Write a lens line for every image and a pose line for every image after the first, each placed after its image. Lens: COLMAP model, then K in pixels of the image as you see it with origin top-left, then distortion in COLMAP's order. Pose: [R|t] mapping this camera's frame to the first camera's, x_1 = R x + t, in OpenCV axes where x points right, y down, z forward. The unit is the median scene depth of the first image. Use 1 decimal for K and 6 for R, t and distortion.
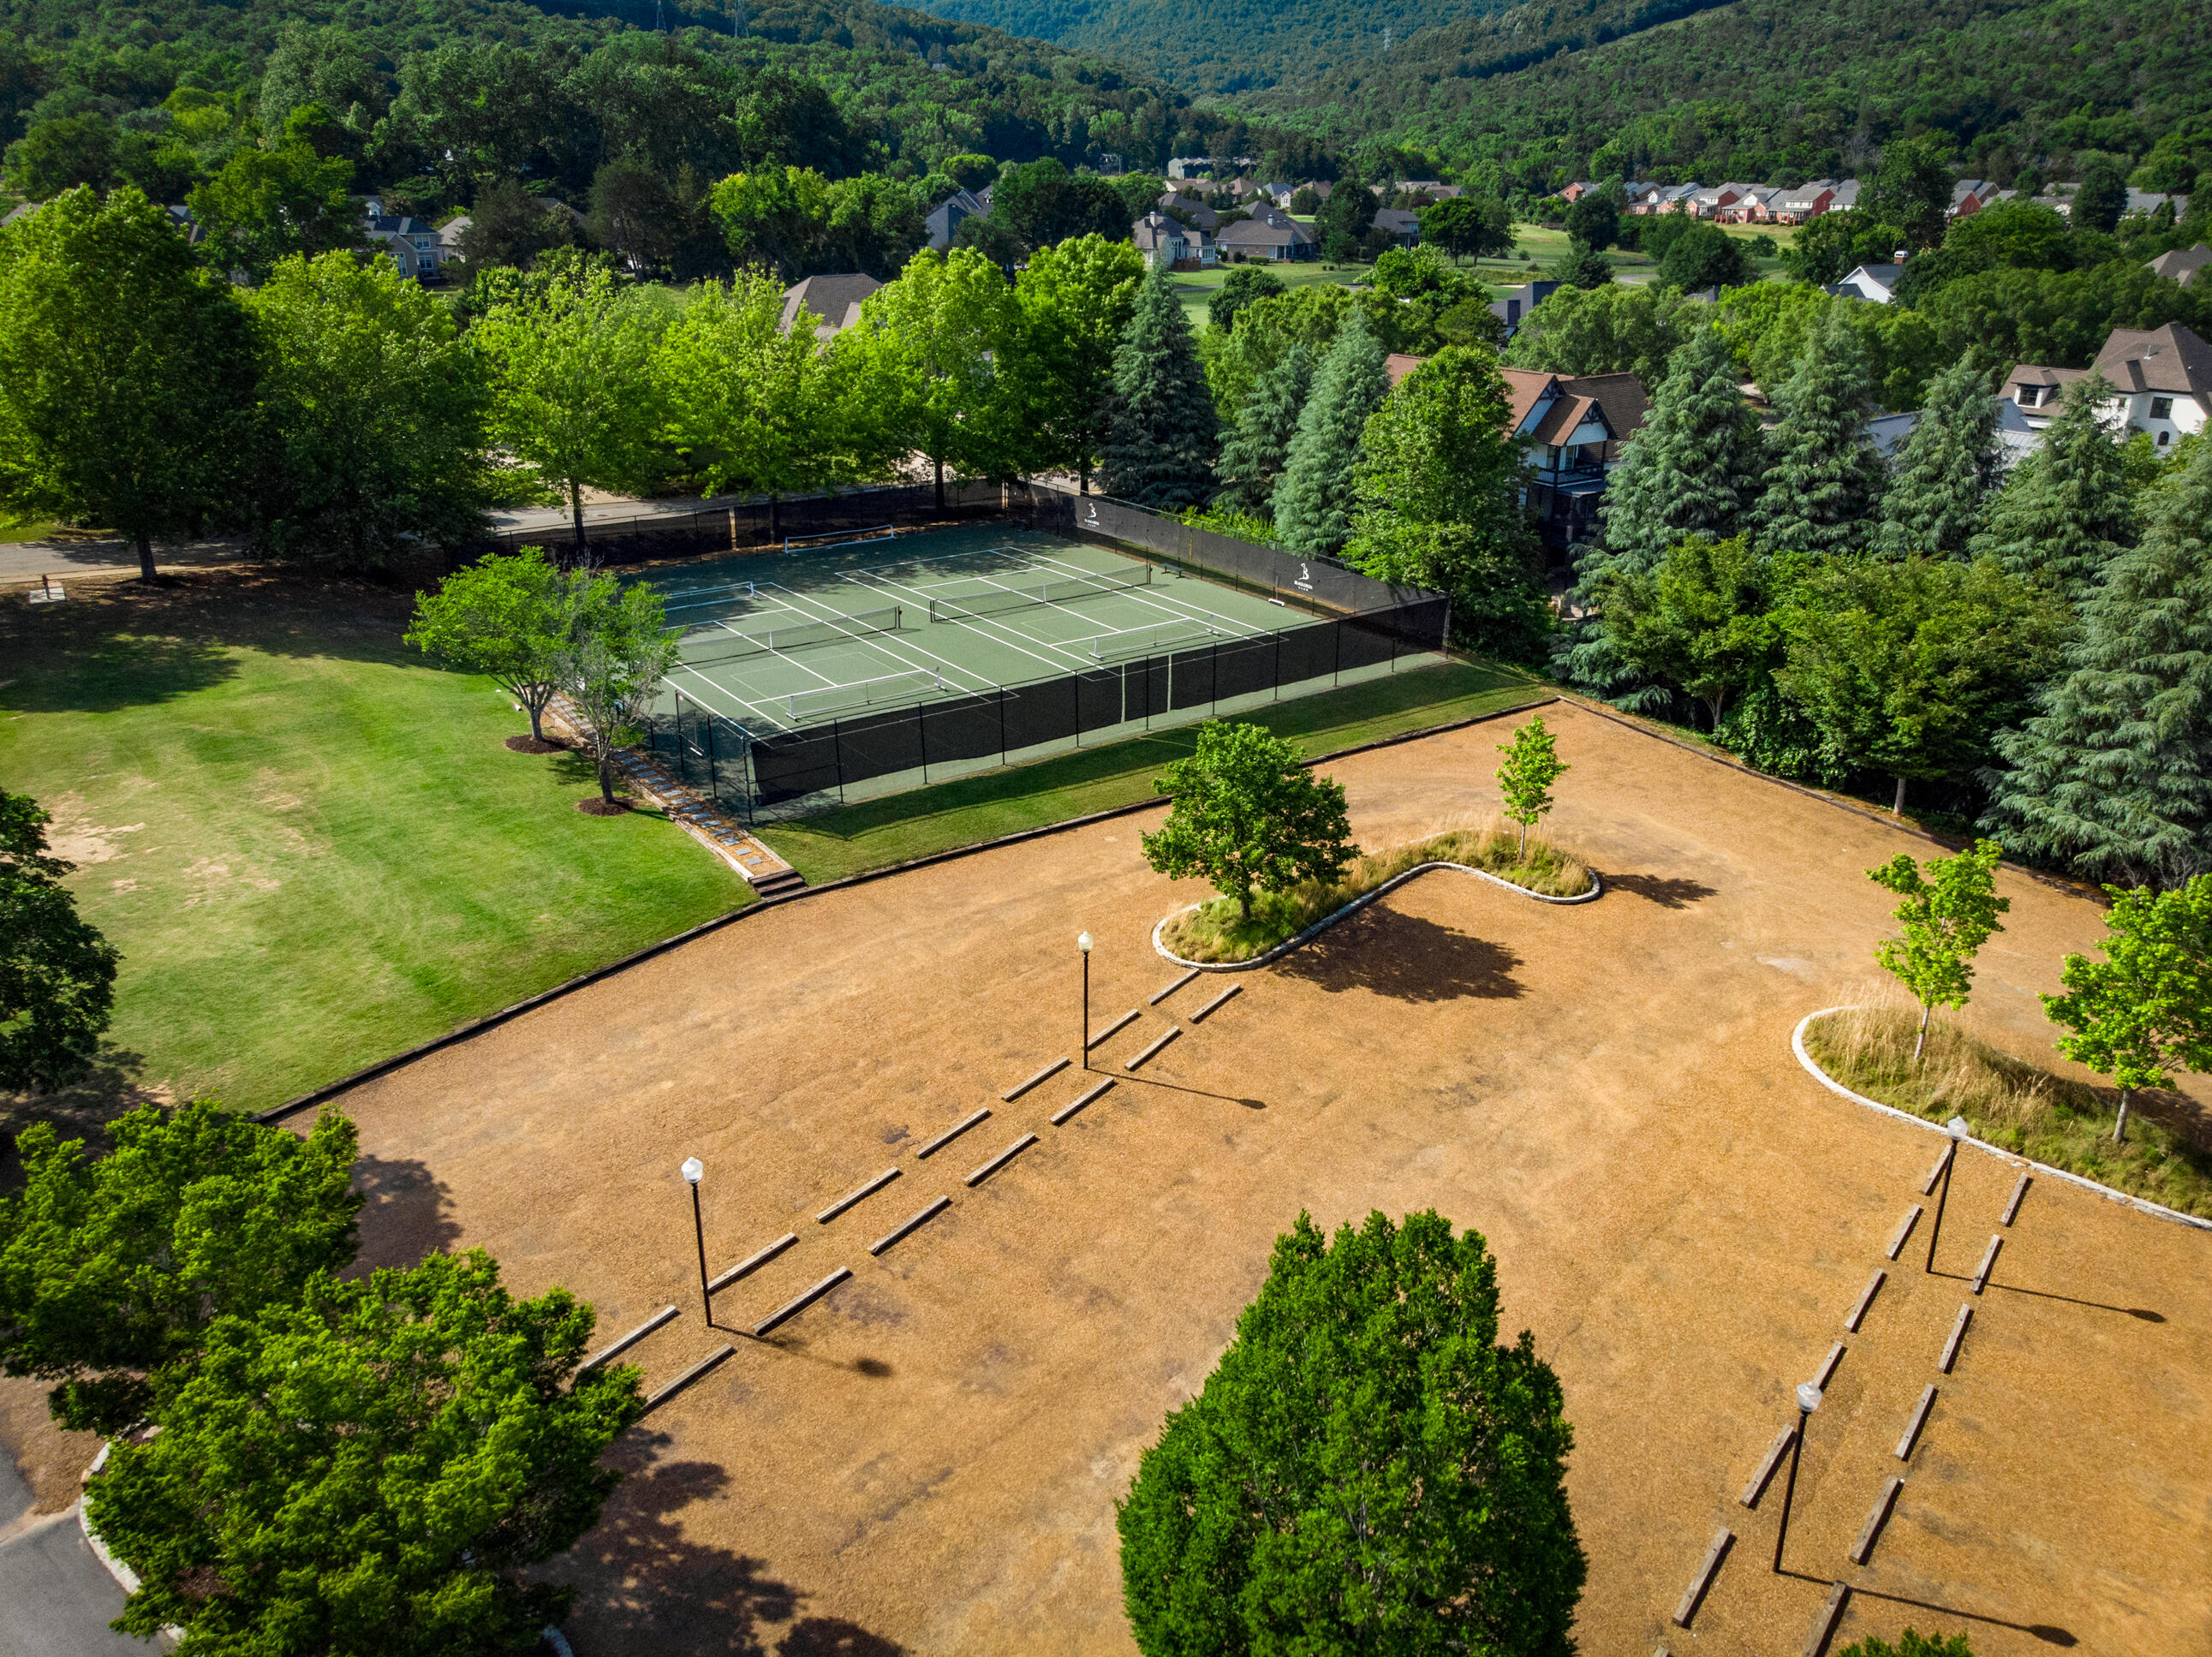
lens RADIAL K [[1584.5, 0, 1106.0], [0, 1584.5, 828.5], [0, 0, 1]] dist [-0.038634, 0.041861]
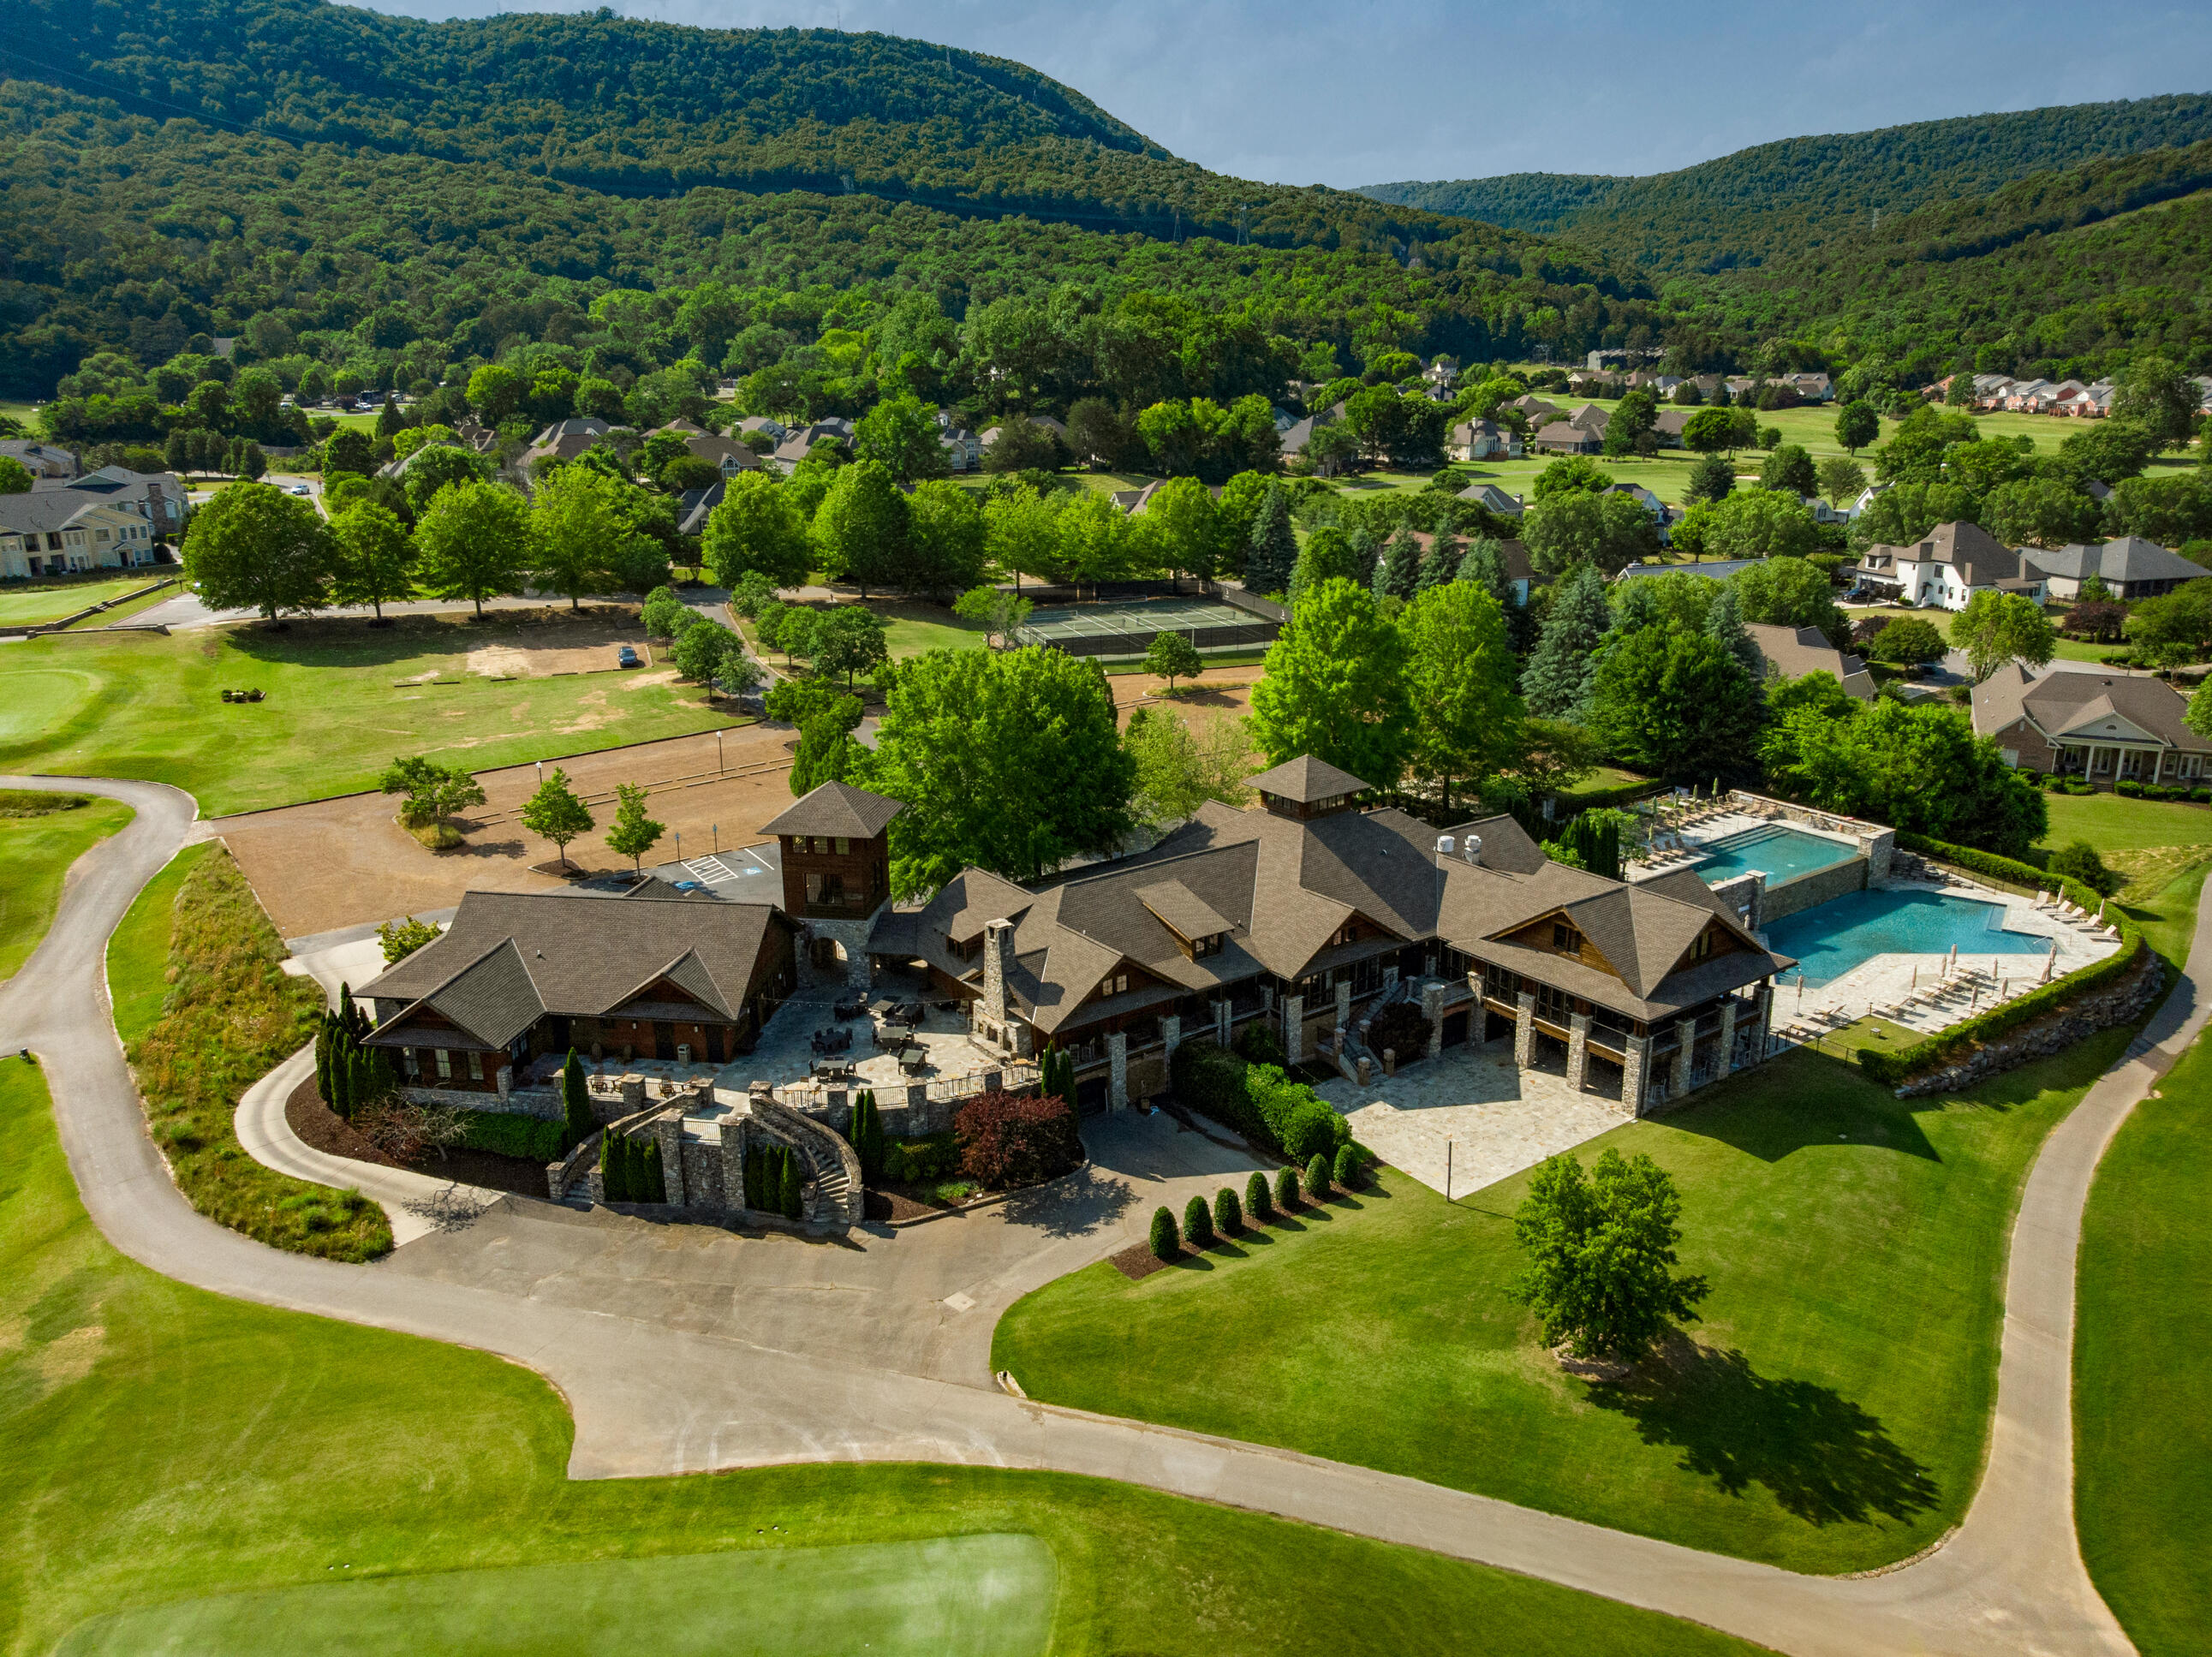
lens RADIAL K [[1584.5, 0, 1106.0], [0, 1584.5, 828.5], [0, 0, 1]] dist [-0.038634, 0.041861]
pose [[0.954200, 0.080244, -0.288207, 0.091909], [-0.106336, 0.991420, -0.076023, 0.059971], [0.279634, 0.103188, 0.954545, -0.217514]]
